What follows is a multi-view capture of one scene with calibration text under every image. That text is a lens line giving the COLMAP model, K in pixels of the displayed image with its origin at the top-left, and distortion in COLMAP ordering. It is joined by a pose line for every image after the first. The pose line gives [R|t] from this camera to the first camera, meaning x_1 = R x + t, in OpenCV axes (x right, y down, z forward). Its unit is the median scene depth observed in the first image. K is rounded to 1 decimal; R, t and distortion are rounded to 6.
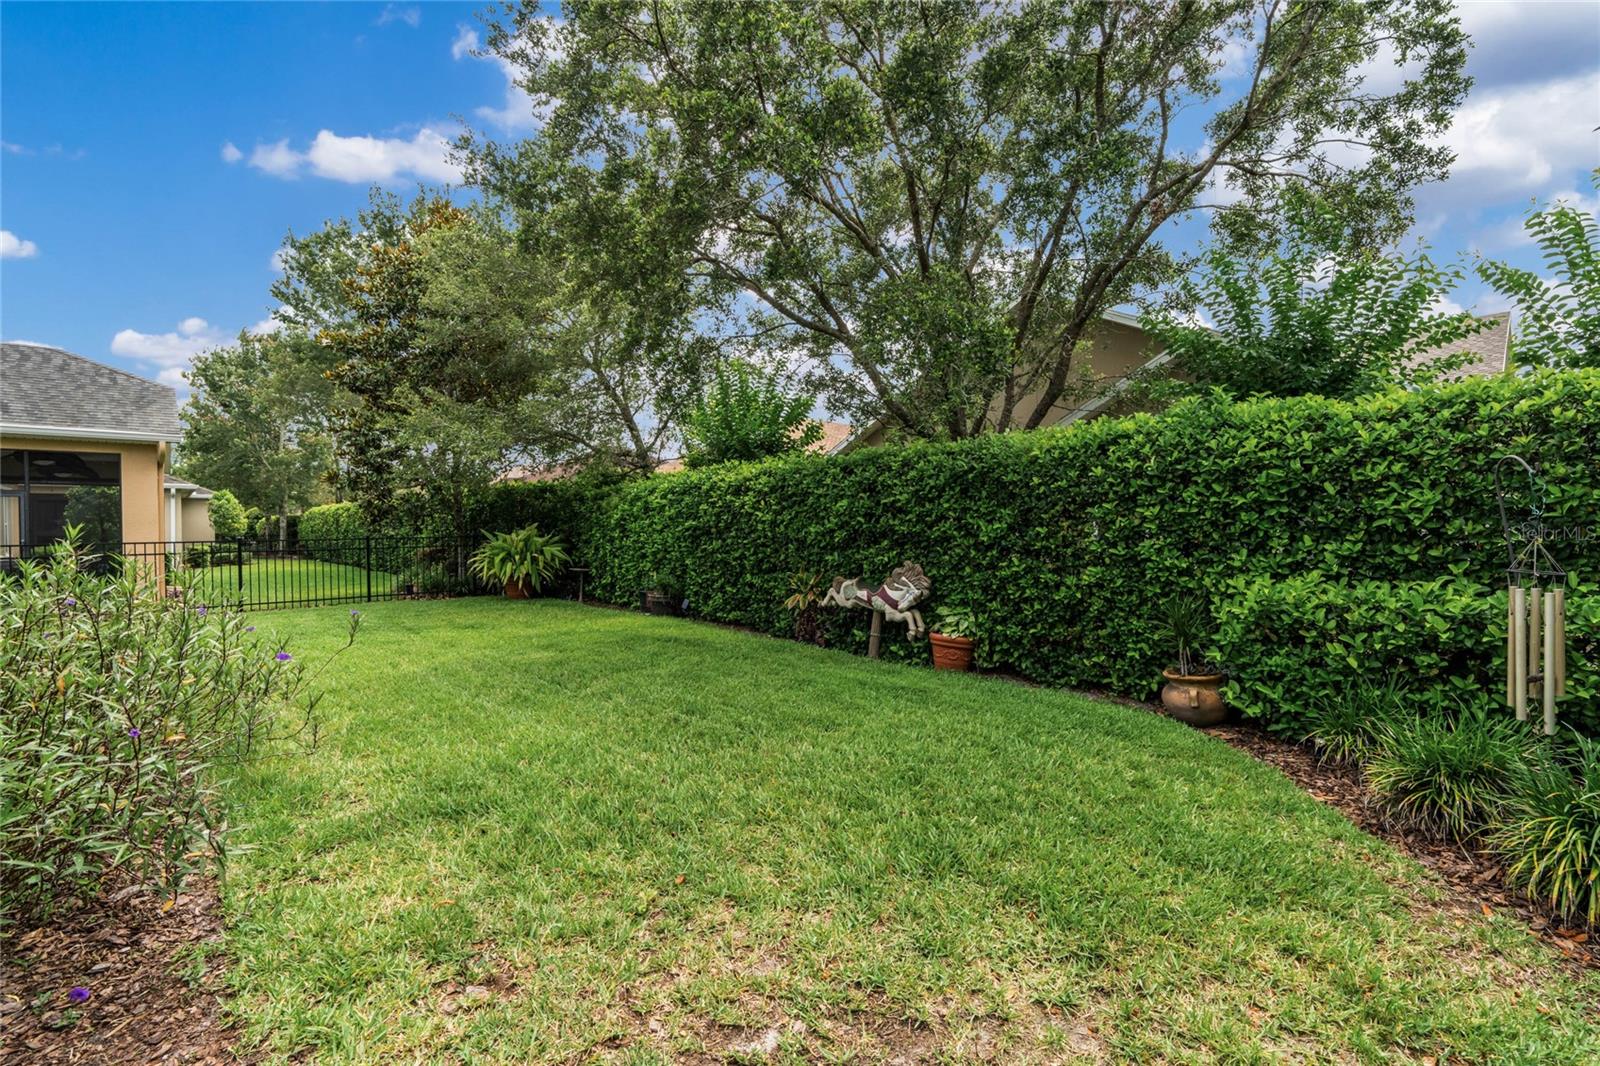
lens RADIAL K [[686.2, 0, 800.8], [0, 686.2, 530.9], [0, 0, 1]] dist [-0.000374, -0.000174]
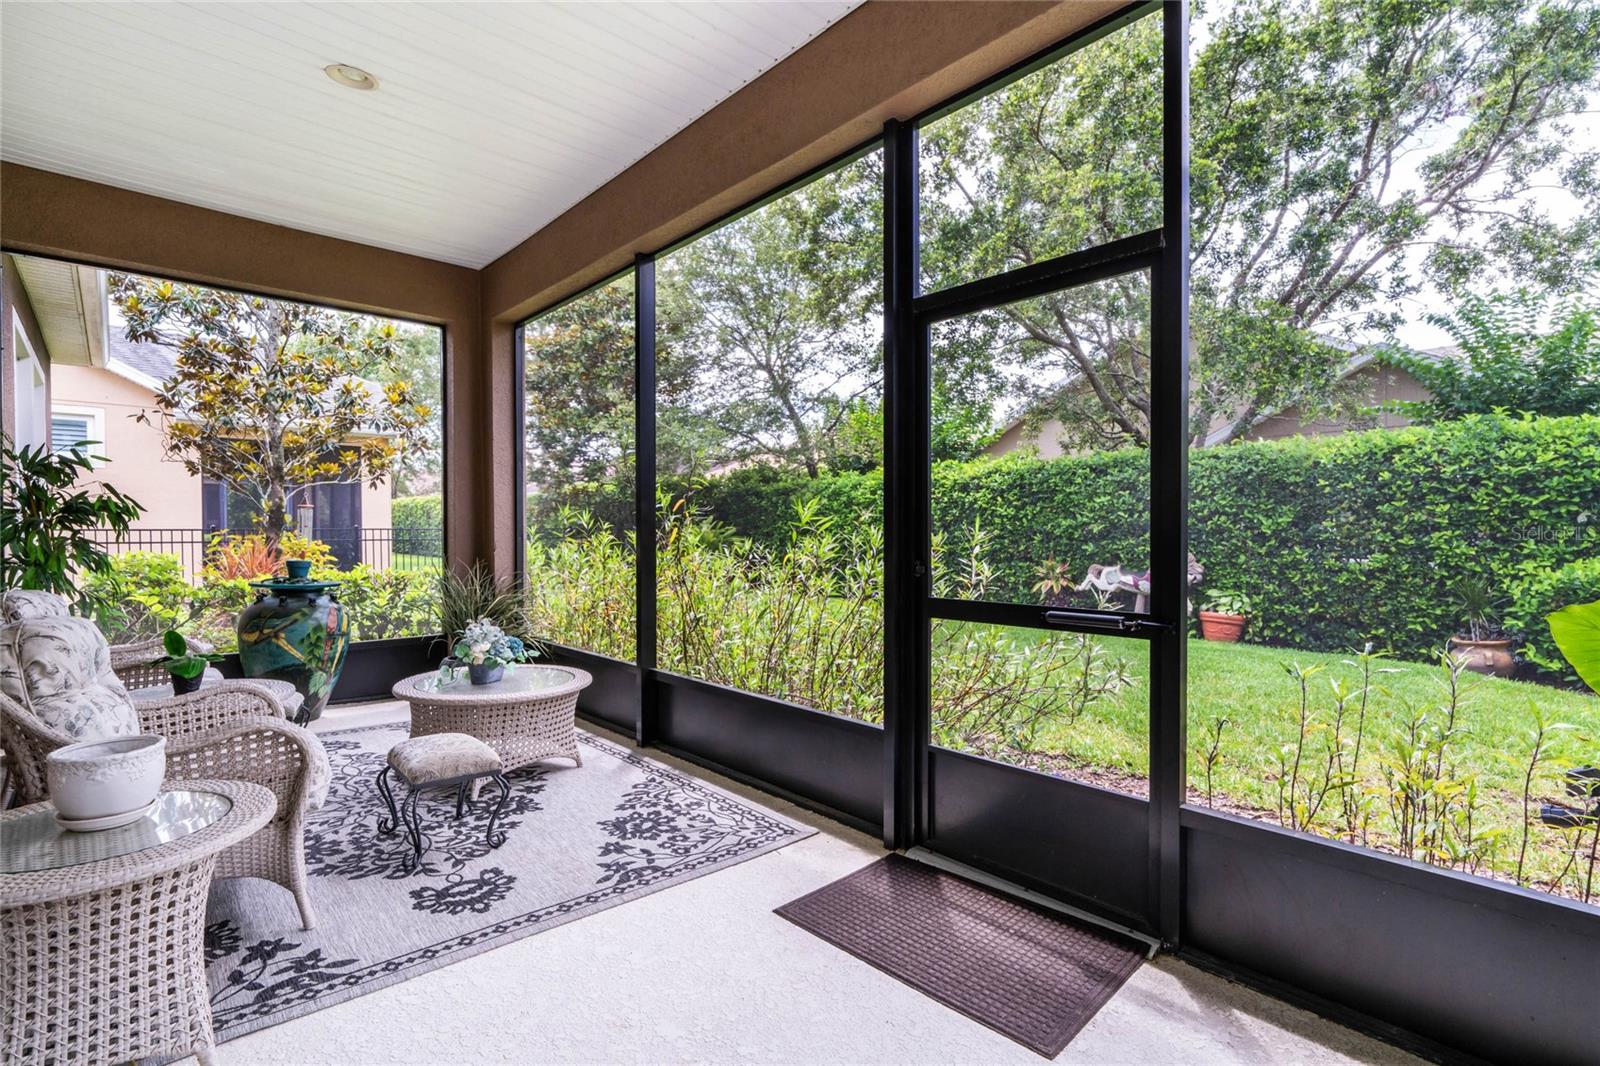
lens RADIAL K [[722.9, 0, 799.5], [0, 722.9, 534.5], [0, 0, 1]] dist [-0.002128, 0.000086]
pose [[0.999818, 0.013276, -0.013695, -0.510886], [-0.013224, 0.999905, 0.003835, 0.023037], [0.013744, -0.003653, 0.999899, -0.249644]]
